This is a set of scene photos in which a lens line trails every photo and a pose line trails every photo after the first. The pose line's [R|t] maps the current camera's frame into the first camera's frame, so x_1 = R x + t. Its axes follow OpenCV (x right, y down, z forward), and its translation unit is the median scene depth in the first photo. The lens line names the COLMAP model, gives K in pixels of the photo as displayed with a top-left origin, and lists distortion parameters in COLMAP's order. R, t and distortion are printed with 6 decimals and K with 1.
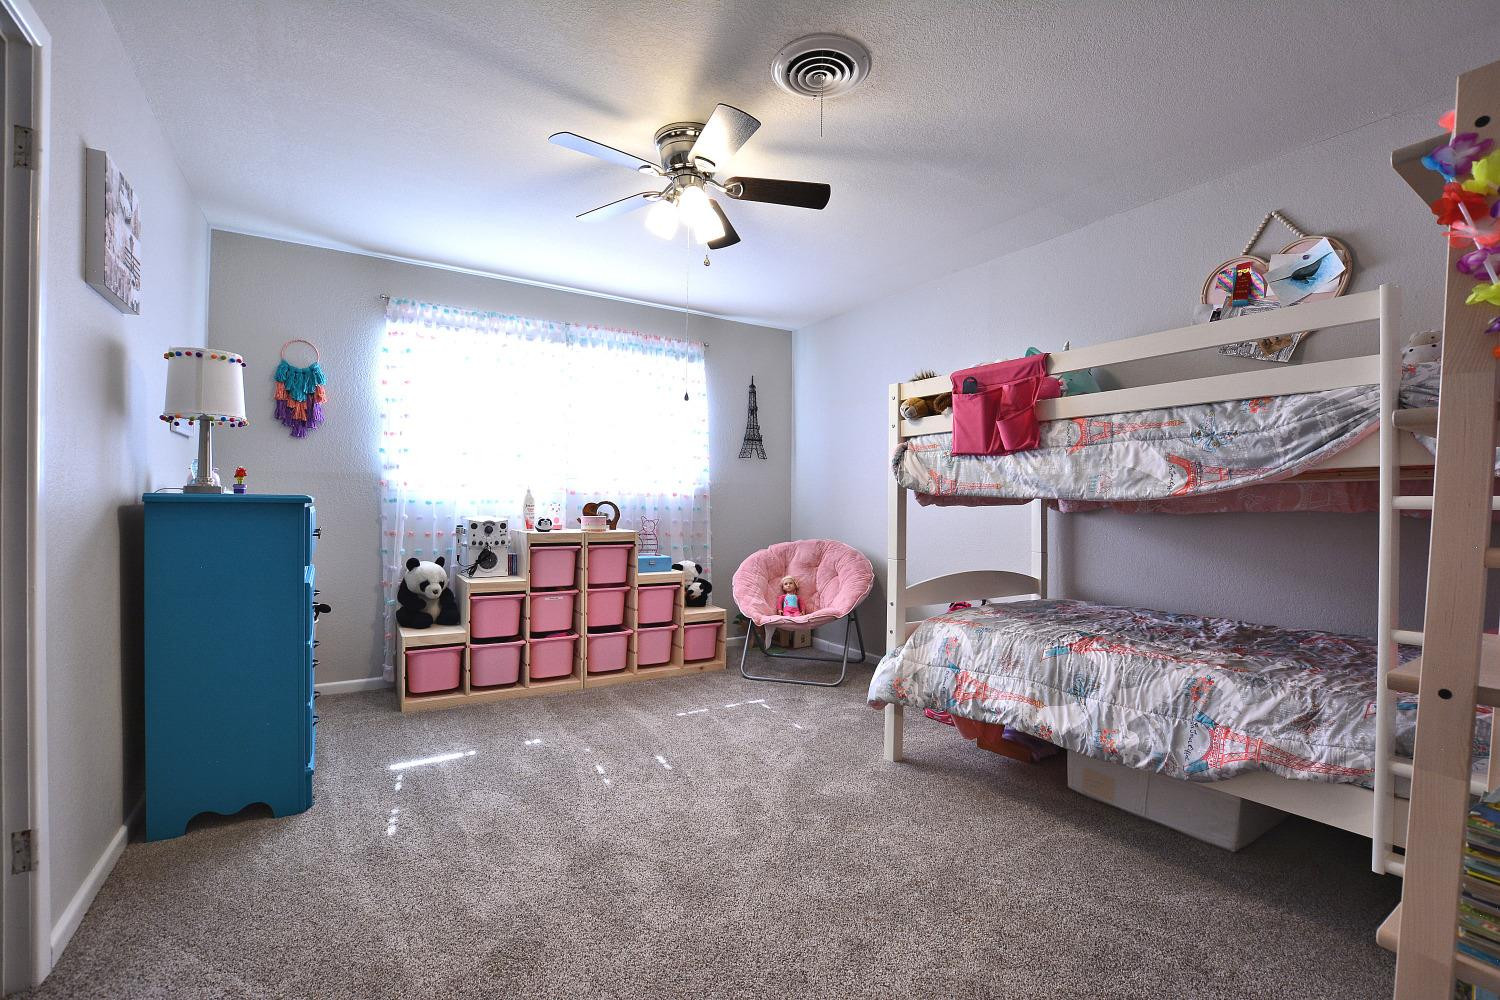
lens RADIAL K [[662.0, 0, 752.3], [0, 662.0, 506.7], [0, 0, 1]] dist [-0.040390, 0.009711]
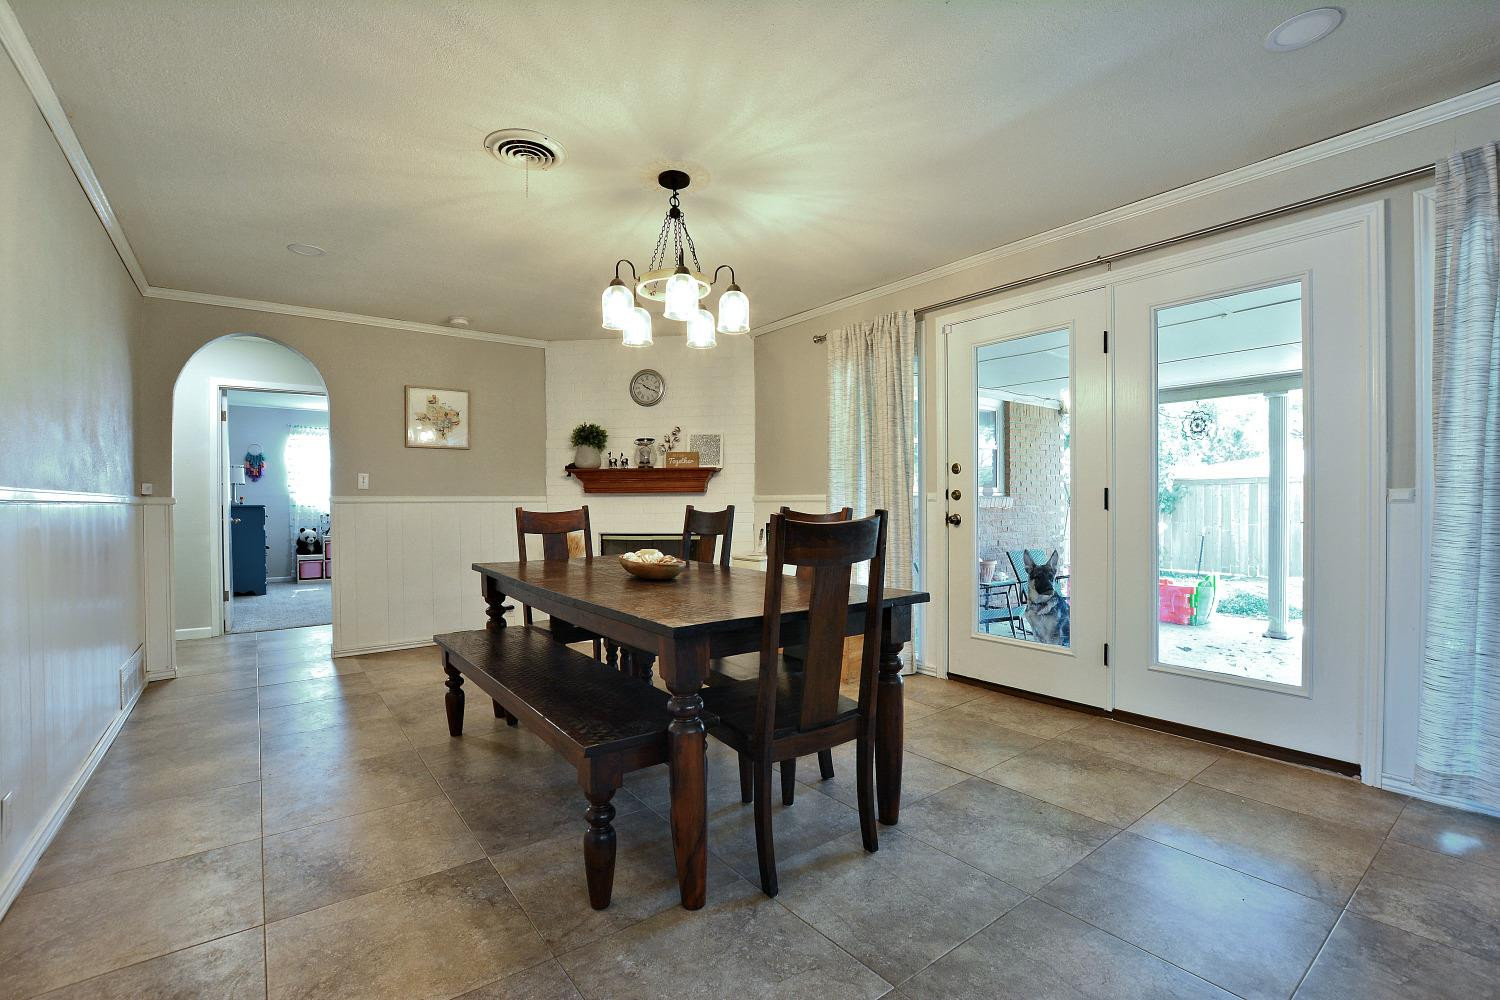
lens RADIAL K [[662.0, 0, 752.3], [0, 662.0, 506.7], [0, 0, 1]] dist [-0.040390, 0.009711]
pose [[0.995293, -0.013795, 0.095929, 1.014982], [0.013472, 0.999901, 0.004023, 0.007773], [-0.095975, -0.002711, 0.995380, -1.745805]]
